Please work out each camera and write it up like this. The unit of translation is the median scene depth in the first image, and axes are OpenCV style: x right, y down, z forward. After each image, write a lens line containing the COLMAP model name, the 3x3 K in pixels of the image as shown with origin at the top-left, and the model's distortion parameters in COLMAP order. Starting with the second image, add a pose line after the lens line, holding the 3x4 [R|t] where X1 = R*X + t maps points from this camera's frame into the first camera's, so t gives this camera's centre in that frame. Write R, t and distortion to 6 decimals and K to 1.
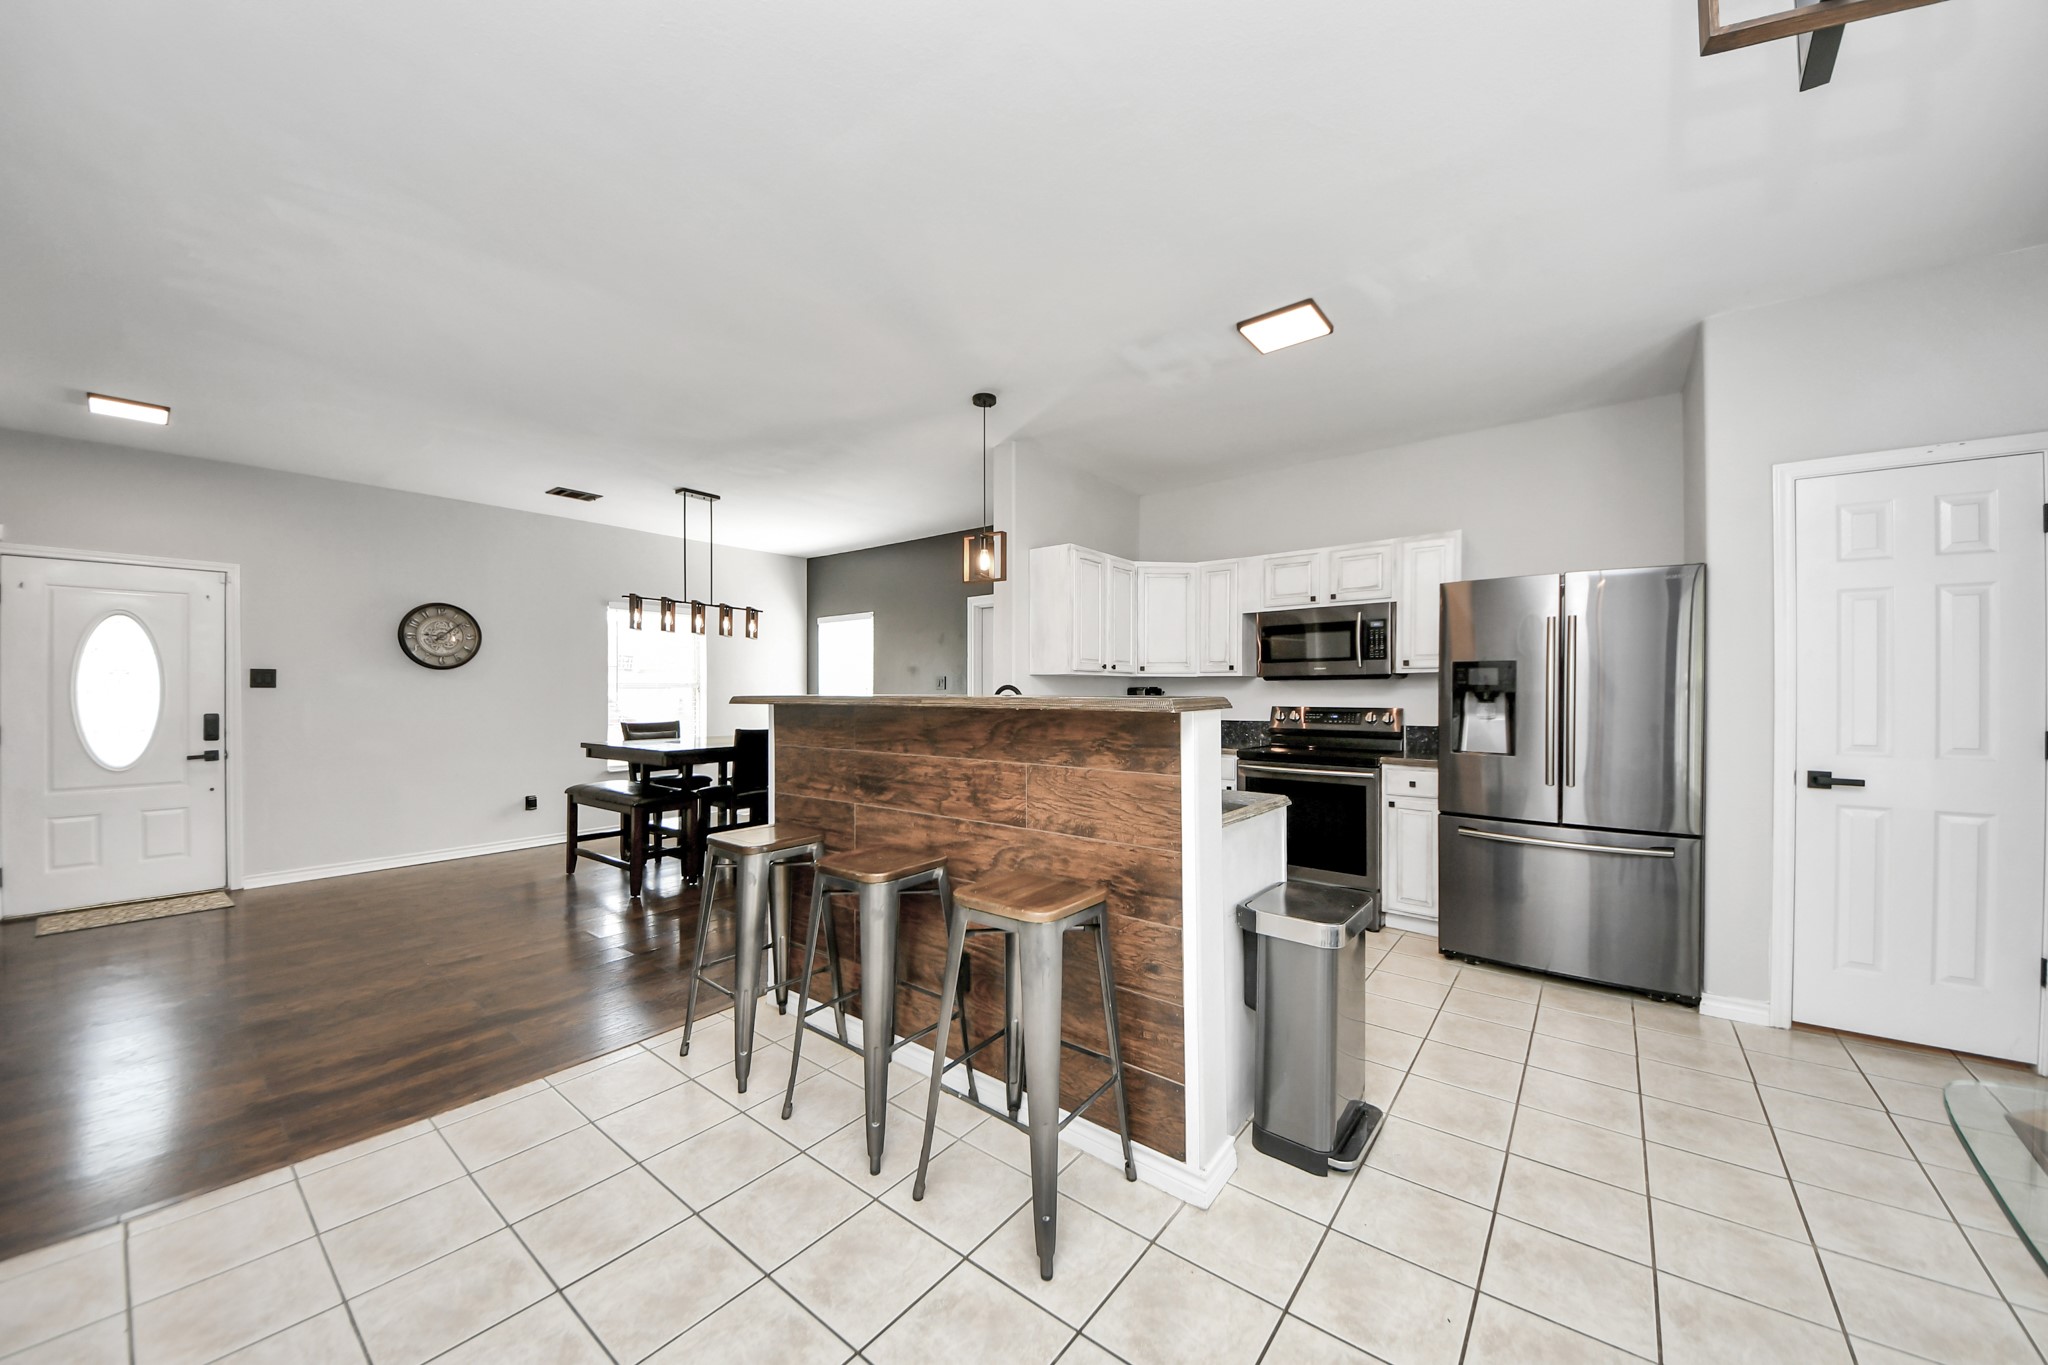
lens RADIAL K [[749.1, 0, 1003.6], [0, 749.1, 687.3], [0, 0, 1]] dist [-0.002001, -0.000346]
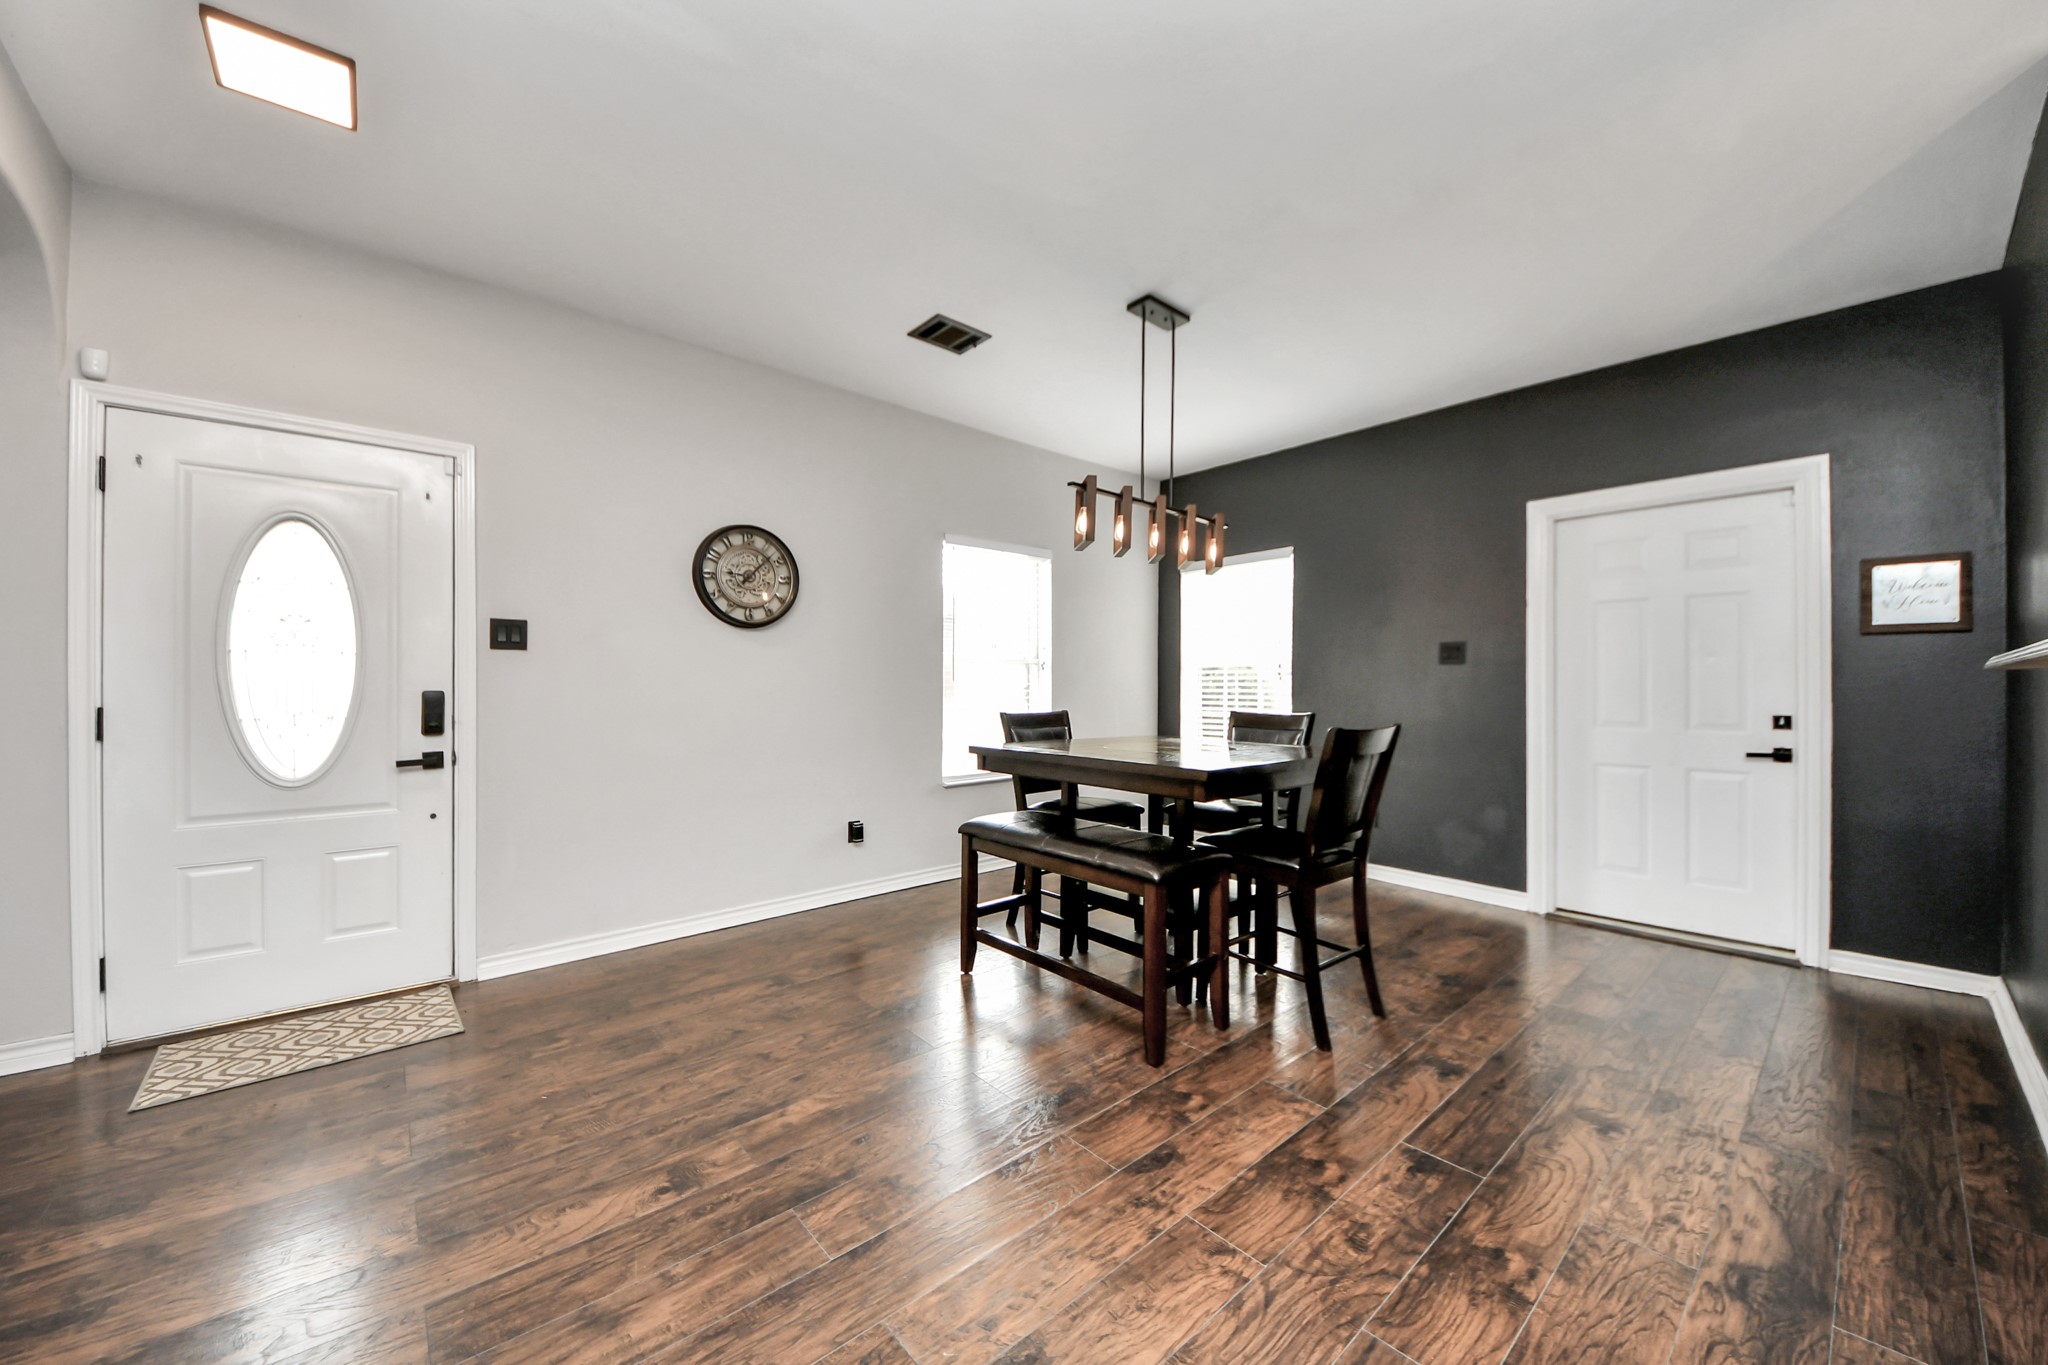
lens RADIAL K [[749.0, 0, 1024.0], [0, 749.0, 682.5], [0, 0, 1]] dist [0.022673, -0.006292]
pose [[0.986108, 0.005202, -0.166026, -0.484469], [-0.004845, 0.999985, 0.002557, 0.024321], [0.166037, -0.001718, 0.986118, 0.472299]]
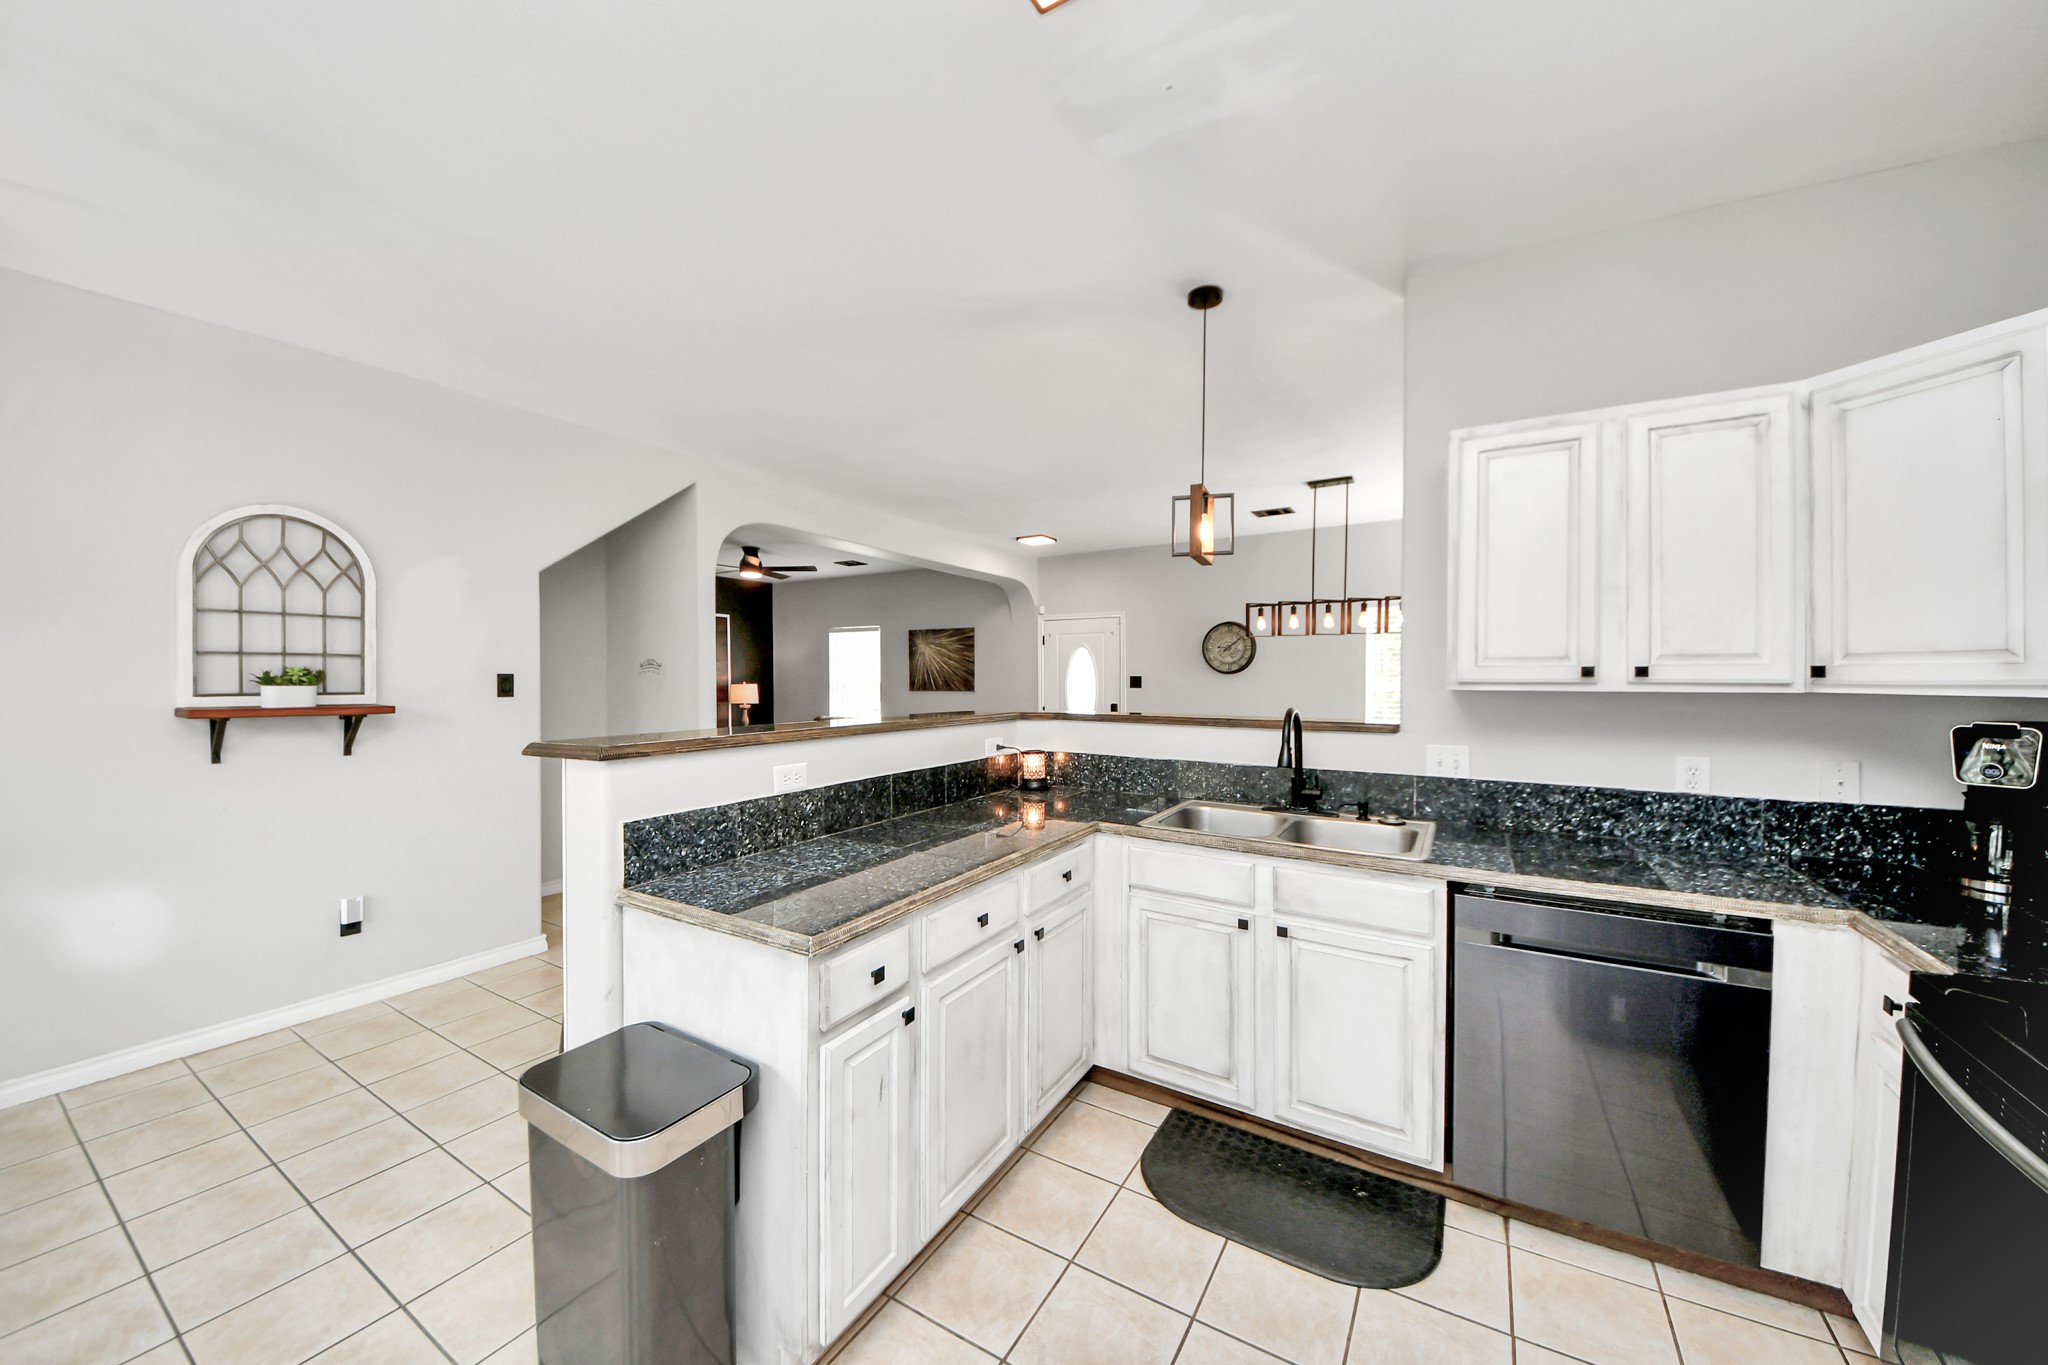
lens RADIAL K [[737.1, 0, 1024.0], [0, 737.1, 682.5], [0, 0, 1]] dist [0.043362, -0.027214]
pose [[0.131202, 0.005866, -0.991338, 0.523515], [0.000101, 0.999982, 0.005931, -0.020033], [0.991356, -0.000879, 0.131199, 0.585118]]
